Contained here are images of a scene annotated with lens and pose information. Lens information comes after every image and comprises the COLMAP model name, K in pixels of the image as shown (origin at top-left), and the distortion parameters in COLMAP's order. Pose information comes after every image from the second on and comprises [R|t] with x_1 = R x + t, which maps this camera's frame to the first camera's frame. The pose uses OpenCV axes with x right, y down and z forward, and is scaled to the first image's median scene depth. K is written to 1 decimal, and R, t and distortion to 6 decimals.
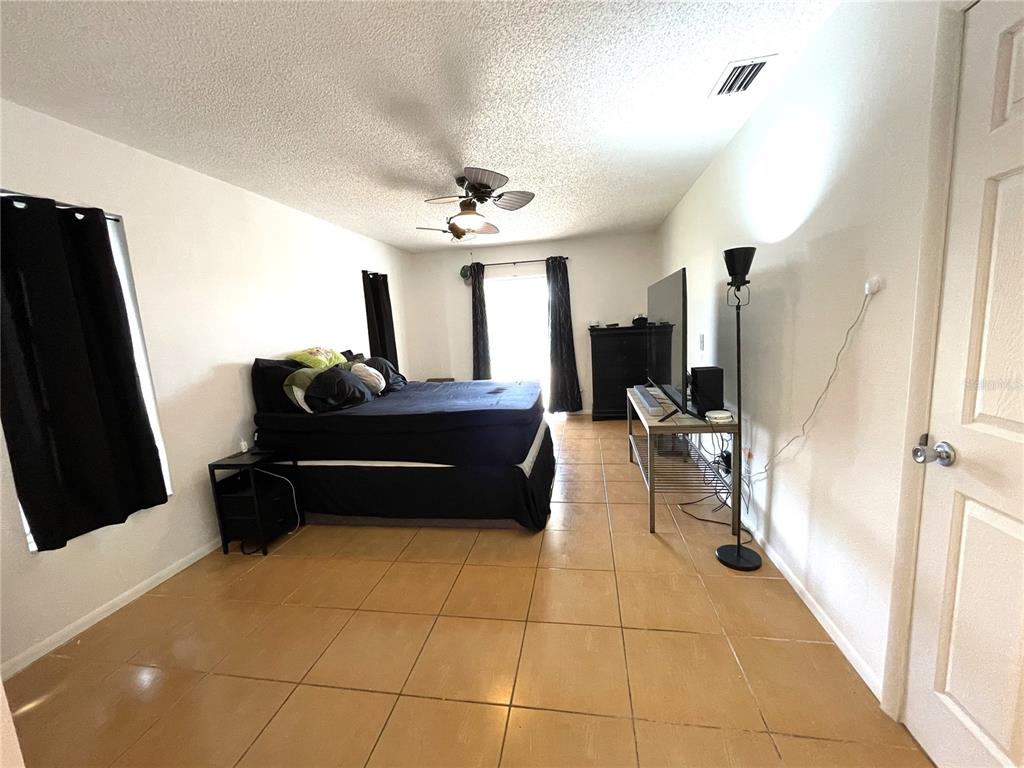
lens RADIAL K [[412.9, 0, 516.2], [0, 412.9, 383.4], [0, 0, 1]] dist [-0.000553, -0.000123]
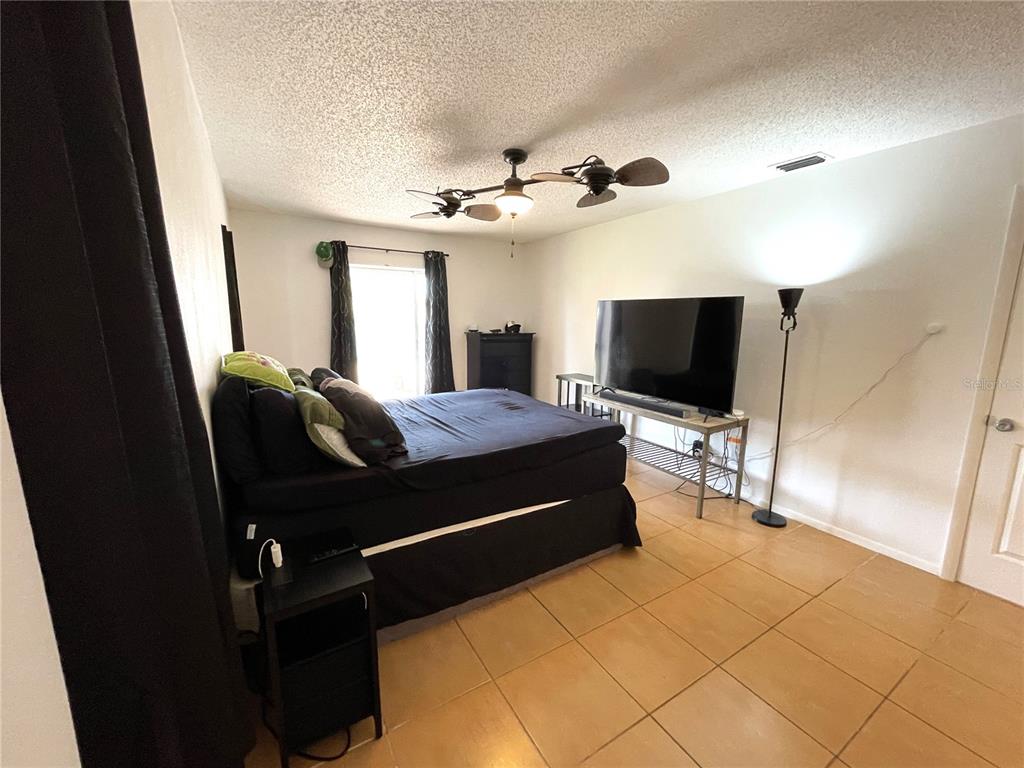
lens RADIAL K [[412.9, 0, 513.2], [0, 412.9, 388.0], [0, 0, 1]] dist [-0.000553, -0.000123]
pose [[0.756430, -0.040371, 0.652827, -0.376243], [0.035242, 0.999159, 0.020953, -0.022746], [-0.653124, 0.007157, 0.757217, 0.211490]]
